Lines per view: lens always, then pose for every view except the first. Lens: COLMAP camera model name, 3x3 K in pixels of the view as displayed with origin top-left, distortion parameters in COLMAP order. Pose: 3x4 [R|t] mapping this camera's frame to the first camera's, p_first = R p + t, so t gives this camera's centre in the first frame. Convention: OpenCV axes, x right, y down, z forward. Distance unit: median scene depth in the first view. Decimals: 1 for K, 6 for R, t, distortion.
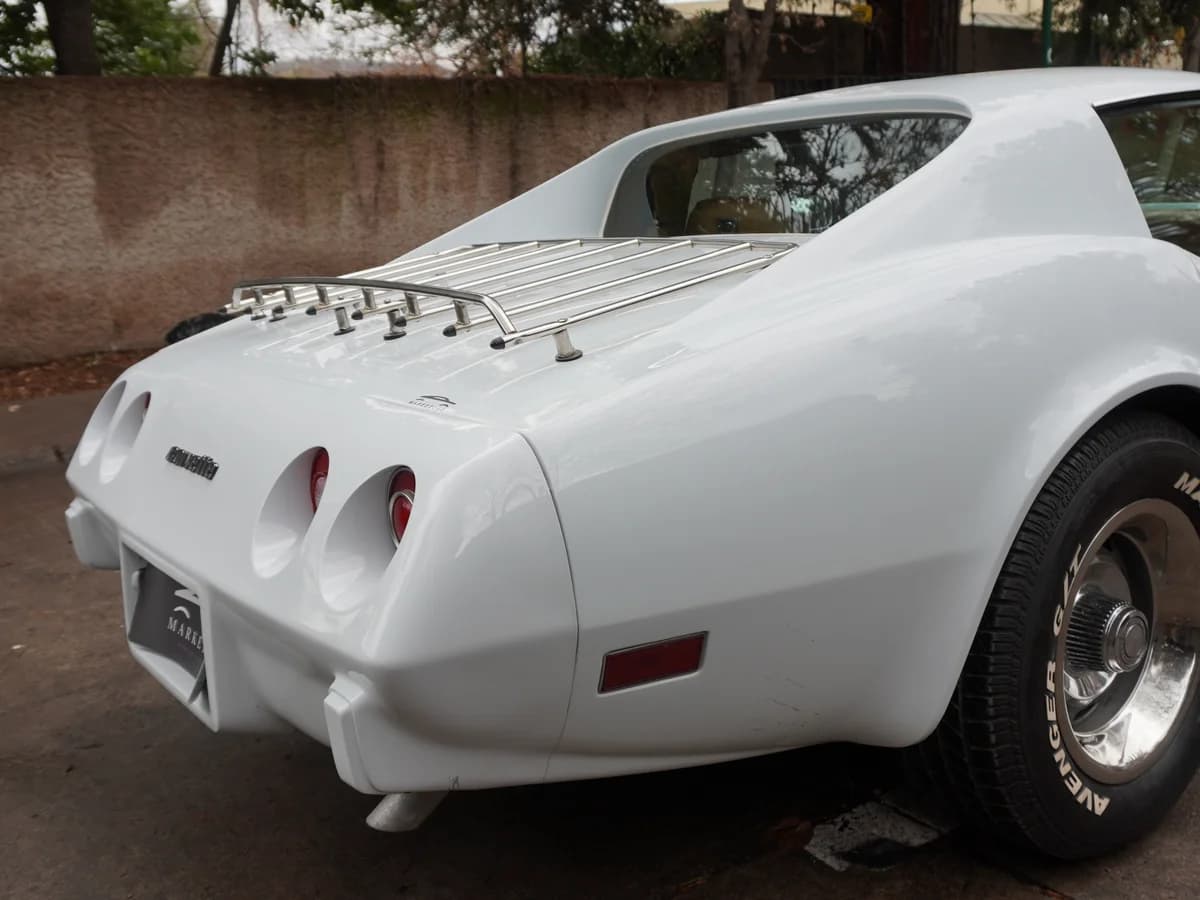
lens RADIAL K [[1196.2, 0, 600.0], [0, 1196.2, 450.0], [0, 0, 1]] dist [-0.056292, 0.048530]
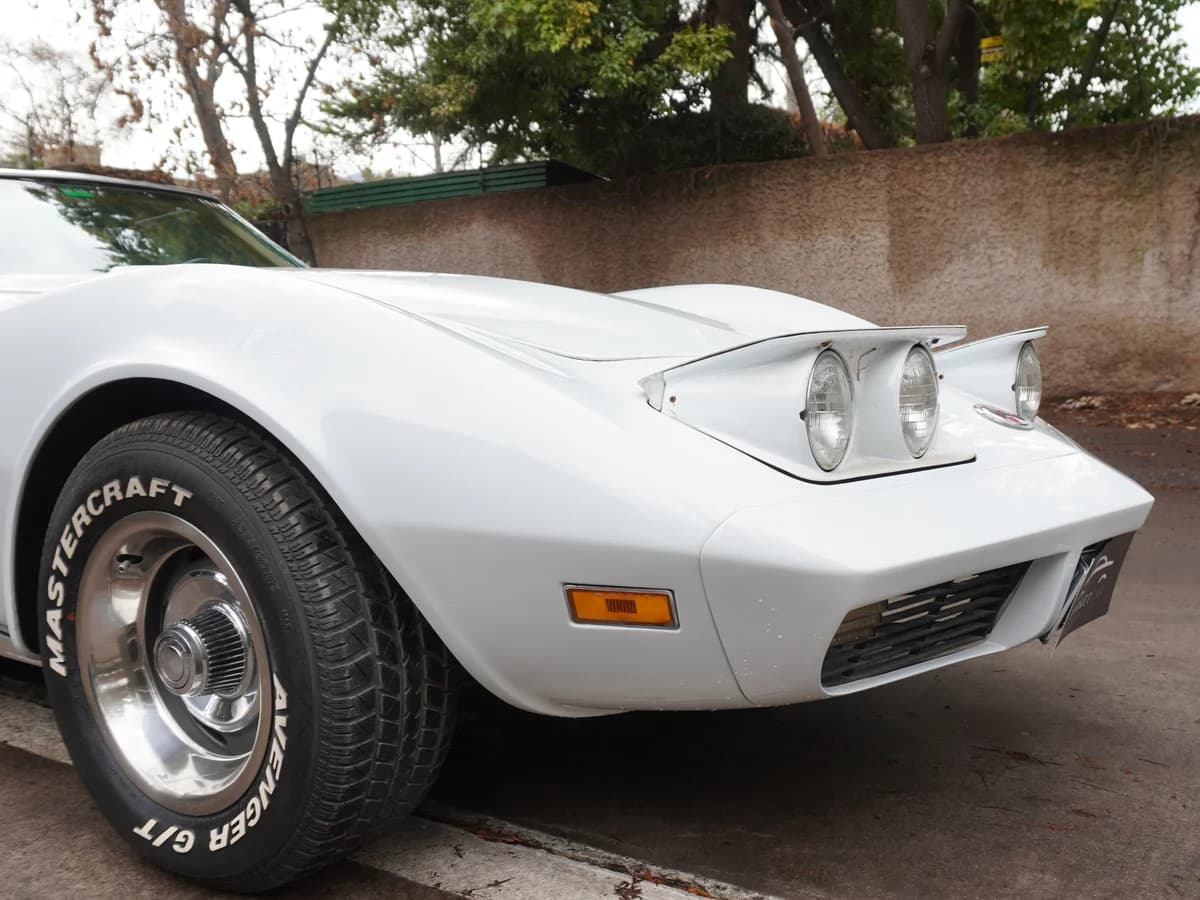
lens RADIAL K [[1196.2, 0, 600.0], [0, 1196.2, 450.0], [0, 0, 1]] dist [-0.056292, 0.048530]
pose [[0.350181, 0.133318, -0.927146, 0.499753], [-0.186954, 0.979851, 0.070285, -0.059106], [0.917835, 0.148722, 0.368049, 0.343647]]
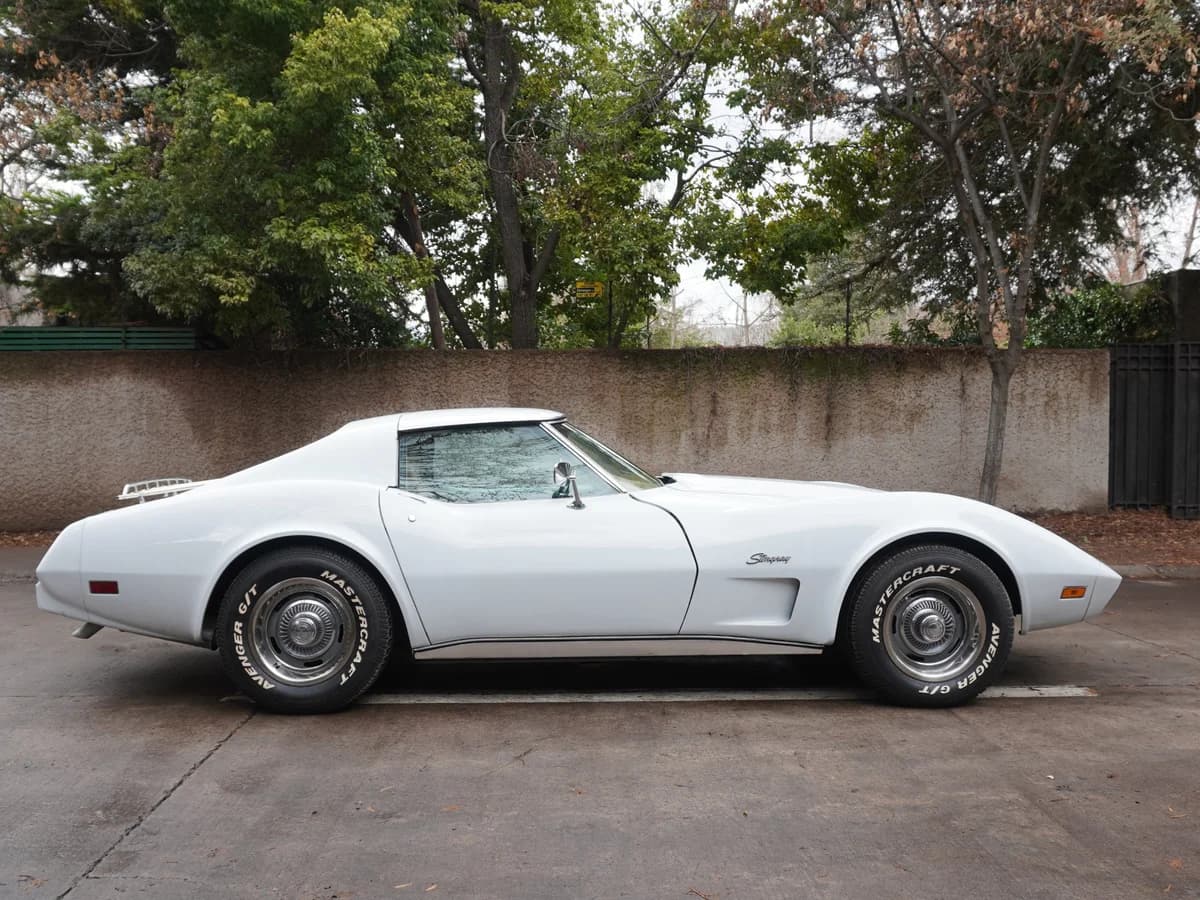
lens RADIAL K [[1196.2, 0, 600.0], [0, 1196.2, 450.0], [0, 0, 1]] dist [-0.056292, 0.048530]
pose [[0.839272, 0.049021, -0.541498, 0.471254], [-0.150976, 0.977774, -0.145483, 0.020969], [0.522330, 0.203853, 0.828019, -0.189974]]
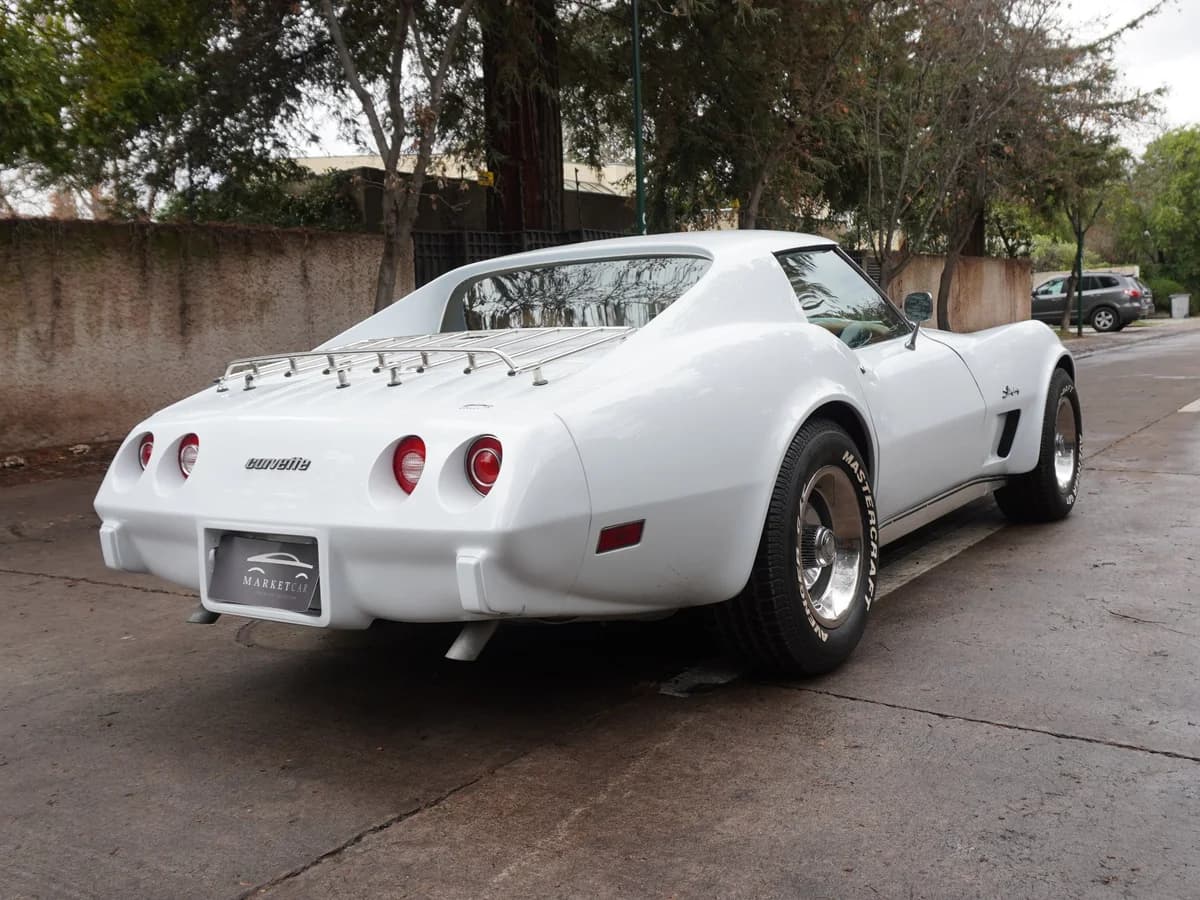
lens RADIAL K [[1196.2, 0, 600.0], [0, 1196.2, 450.0], [0, 0, 1]] dist [-0.056292, 0.048530]
pose [[0.941692, -0.029028, 0.335222, -0.093821], [0.069815, 0.991447, -0.110269, 0.038404], [-0.329154, 0.127243, 0.935664, -0.115297]]
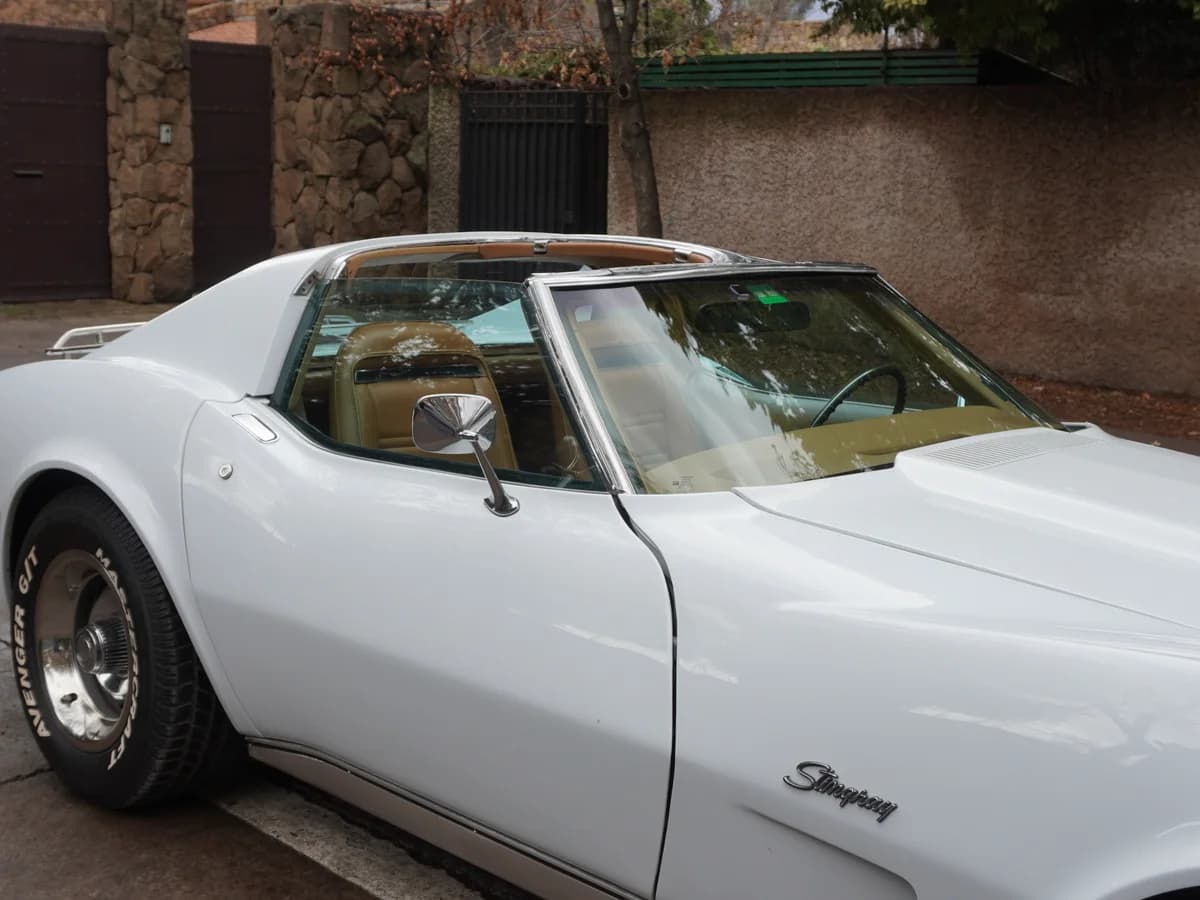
lens RADIAL K [[1537.4, 0, 602.5], [0, 1537.4, 453.7], [0, 0, 1]] dist [-0.024781, 0.035572]
pose [[0.184698, 0.228803, -0.955791, 0.434349], [-0.254886, 0.950399, 0.178258, -0.096556], [0.949168, 0.210694, 0.233855, 0.217390]]
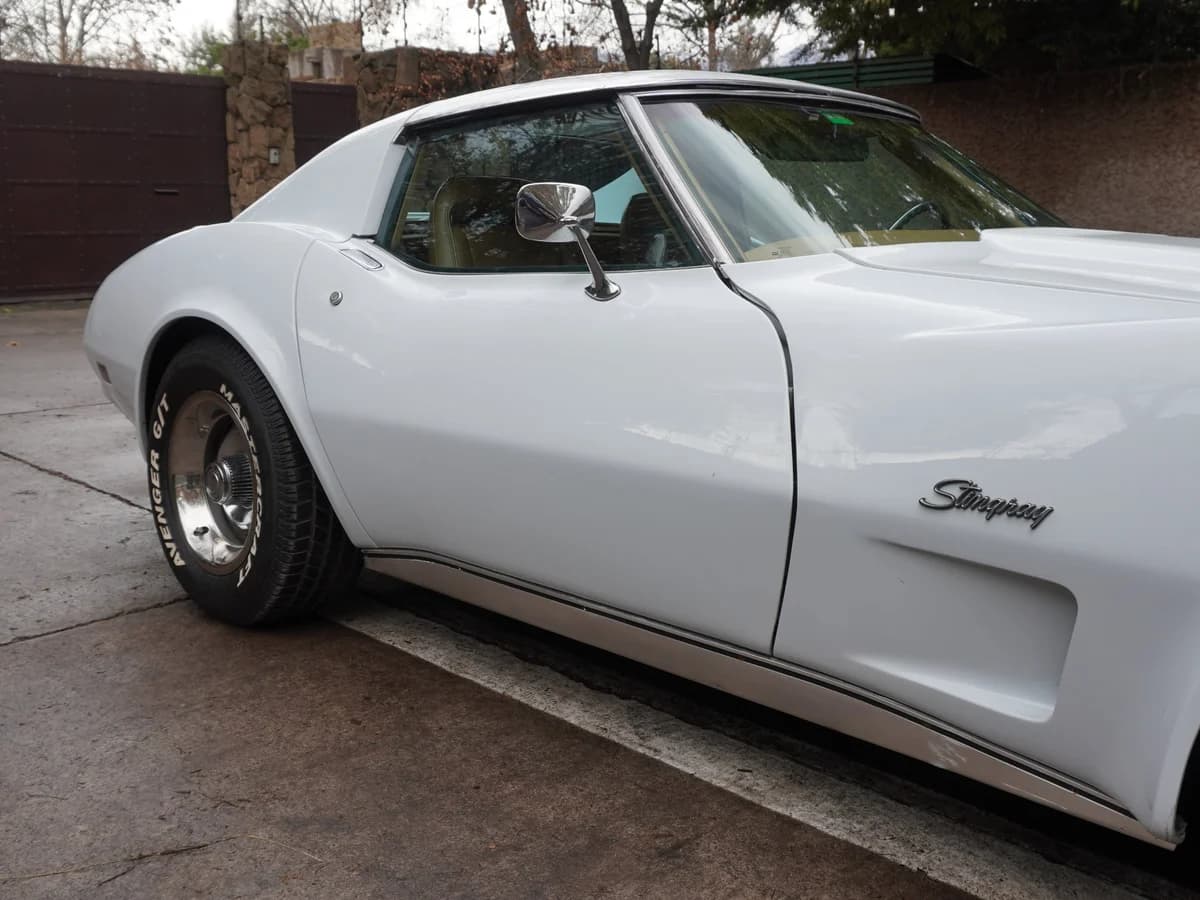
lens RADIAL K [[1197.2, 0, 605.2], [0, 1197.2, 445.7], [0, 0, 1]] dist [-0.061883, 0.084968]
pose [[0.179274, 0.233642, -0.955653, 0.388478], [-0.224271, 0.955519, 0.191537, -0.048354], [0.957895, 0.179987, 0.223699, 0.222468]]
